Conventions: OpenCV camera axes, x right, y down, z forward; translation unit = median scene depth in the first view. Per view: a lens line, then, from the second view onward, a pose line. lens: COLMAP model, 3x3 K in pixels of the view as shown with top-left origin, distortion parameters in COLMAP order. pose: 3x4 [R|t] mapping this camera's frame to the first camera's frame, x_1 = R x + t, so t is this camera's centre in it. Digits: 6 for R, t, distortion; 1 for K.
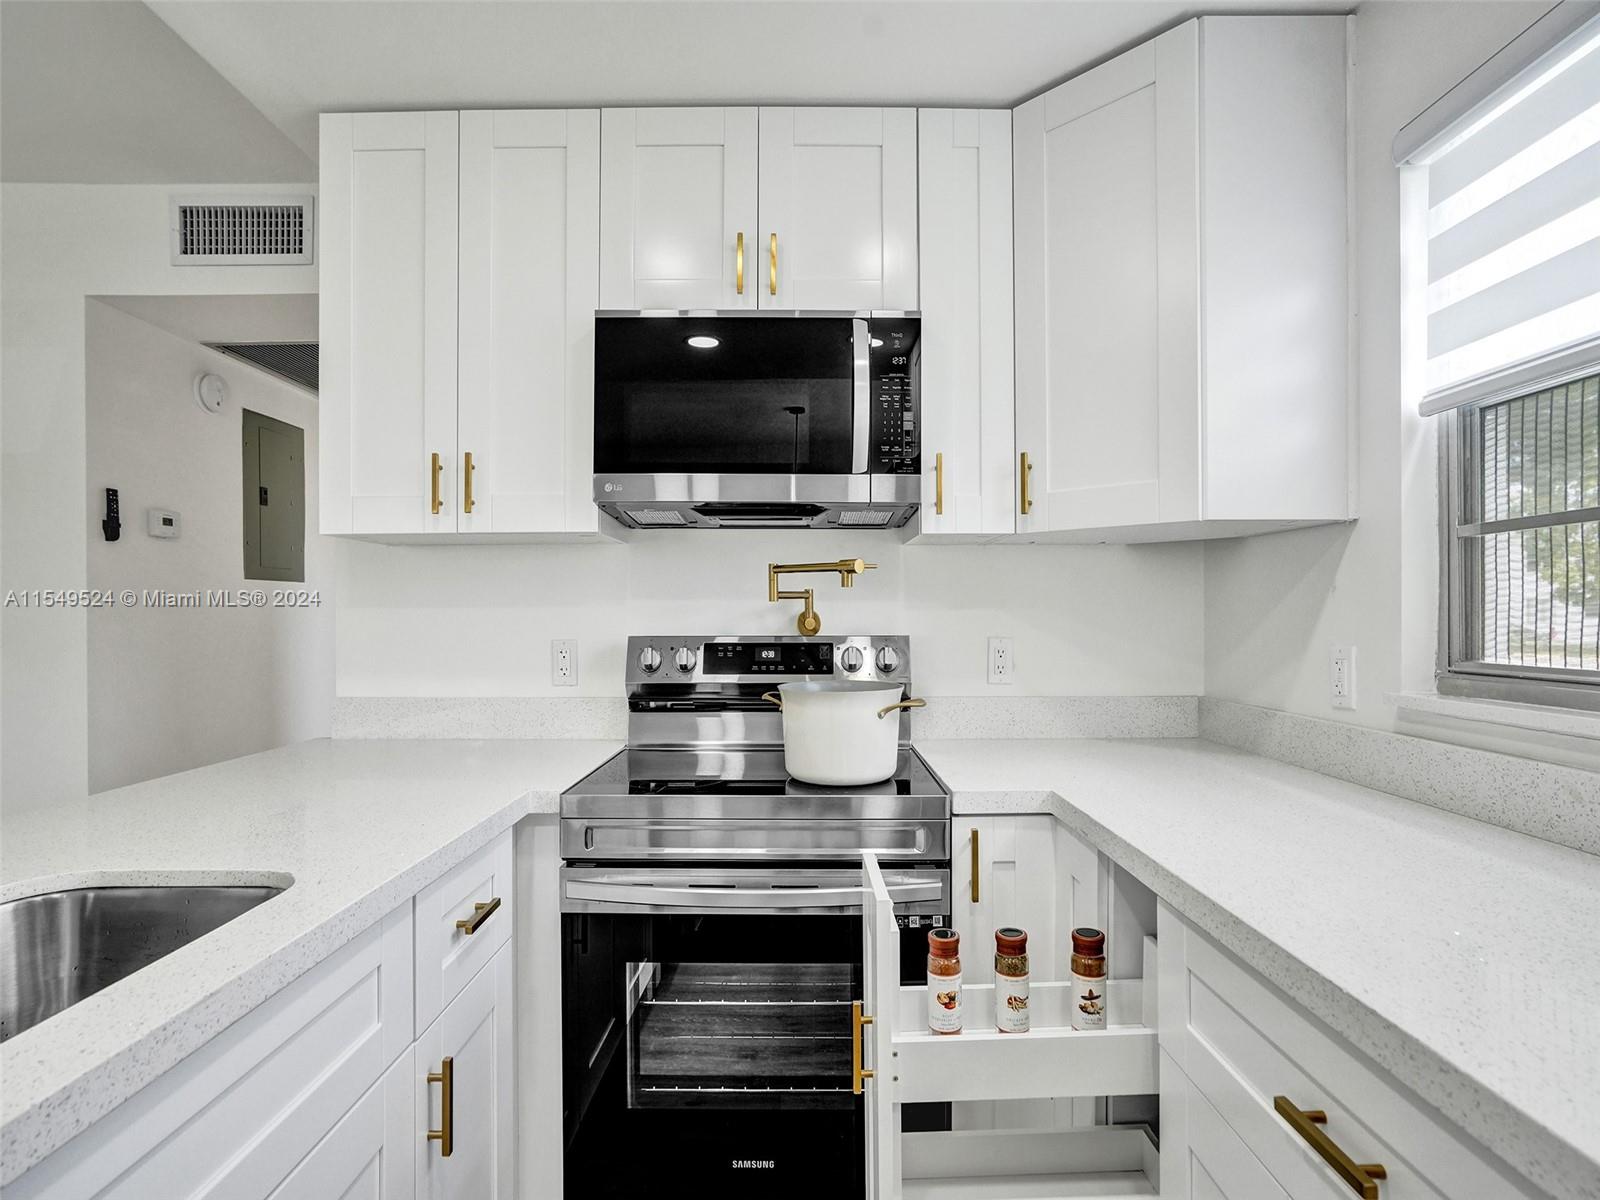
lens RADIAL K [[778.9, 0, 804.7], [0, 778.9, 613.4], [0, 0, 1]] dist [-0.049360, 0.028049]
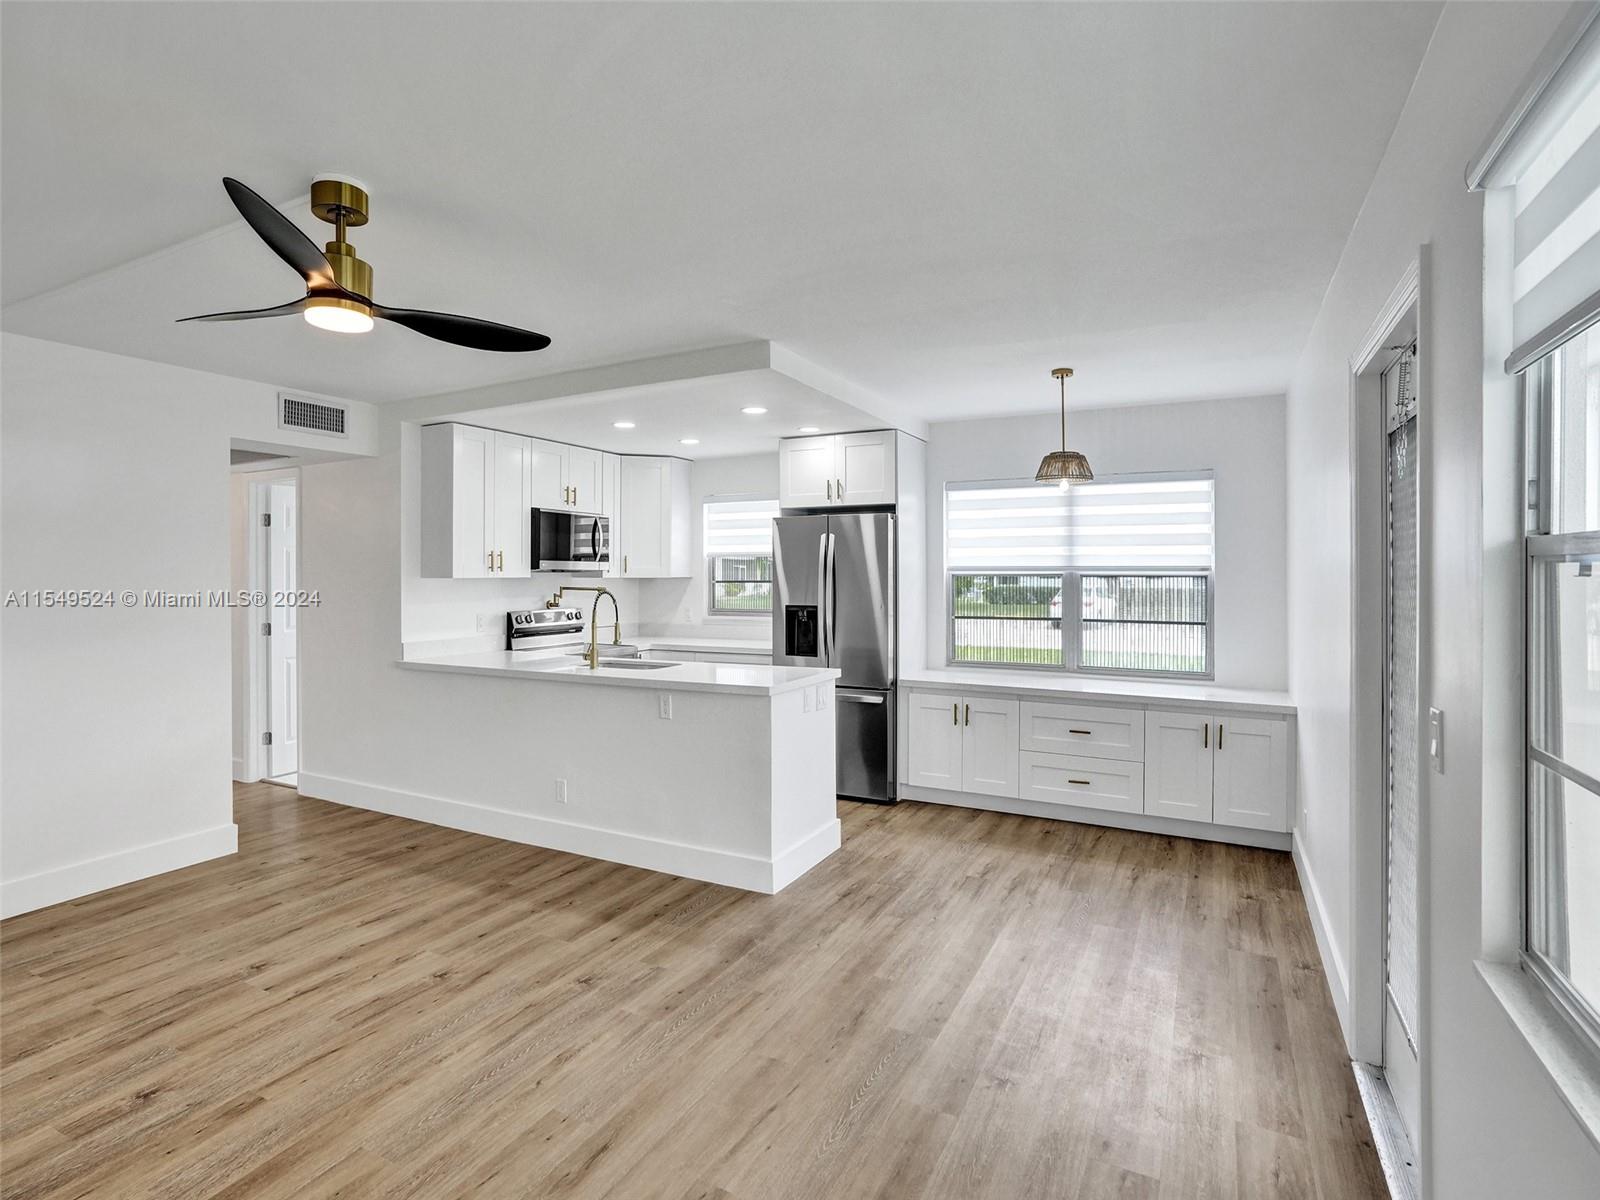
lens RADIAL K [[814.8, 0, 797.4], [0, 814.8, 574.2], [0, 0, 1]] dist [-0.043569, 0.028039]
pose [[0.467406, 0.001771, 0.884041, -2.715802], [0.000612, 0.999997, -0.002327, -0.114091], [-0.884043, 0.001629, 0.467403, -1.487136]]
